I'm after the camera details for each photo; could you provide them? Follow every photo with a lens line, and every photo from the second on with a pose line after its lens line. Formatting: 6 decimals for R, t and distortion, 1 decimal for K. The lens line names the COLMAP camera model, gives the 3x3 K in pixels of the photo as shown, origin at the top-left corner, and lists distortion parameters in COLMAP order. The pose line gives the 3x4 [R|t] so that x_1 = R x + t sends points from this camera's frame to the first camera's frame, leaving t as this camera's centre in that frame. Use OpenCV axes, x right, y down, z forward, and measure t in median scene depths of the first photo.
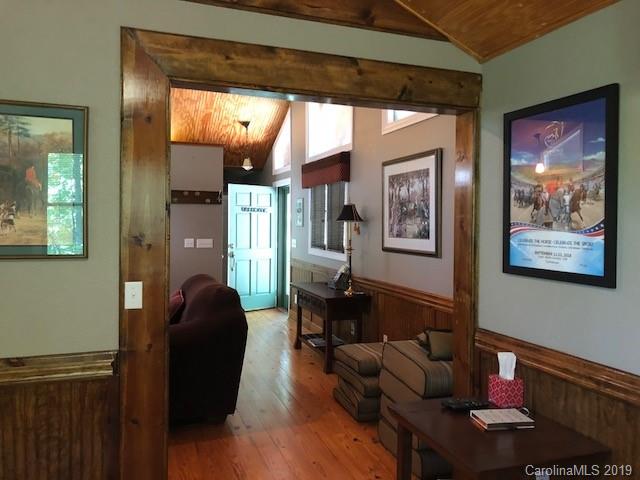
lens RADIAL K [[522.1, 0, 323.3], [0, 522.1, 235.9], [0, 0, 1]] dist [0.008474, -0.003054]
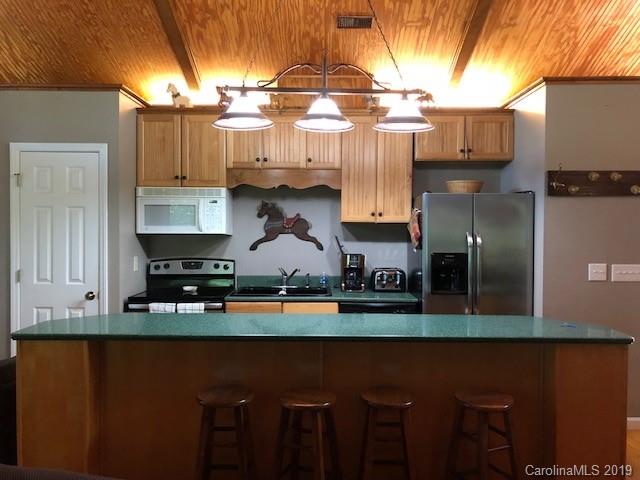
lens RADIAL K [[540.7, 0, 320.4], [0, 540.7, 230.8], [0, 0, 1]] dist [0.001845, -0.003923]
pose [[0.938124, -0.003455, -0.346282, -0.966703], [-0.001540, 0.999899, -0.014148, -0.056893], [0.346295, 0.013806, 0.938024, 1.180787]]
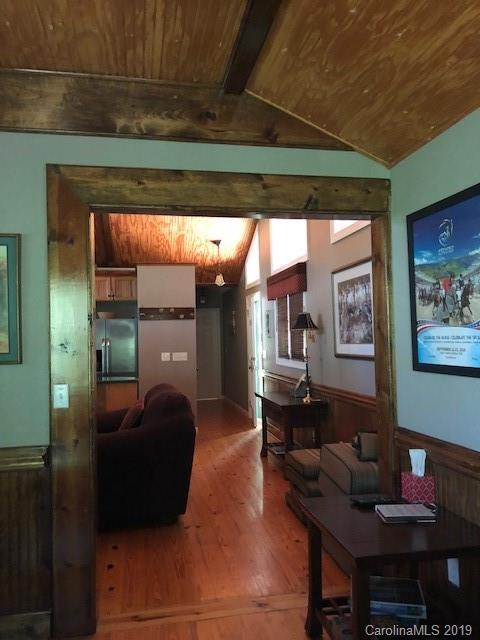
lens RADIAL K [[517.6, 0, 239.3], [0, 517.6, 329.2], [0, 0, 1]] dist [0.009625, -0.004439]
pose [[0.987722, -0.035008, -0.152246, 0.155233], [0.028624, 0.998625, -0.043923, 0.023120], [0.153575, 0.039026, 0.987366, -0.045011]]
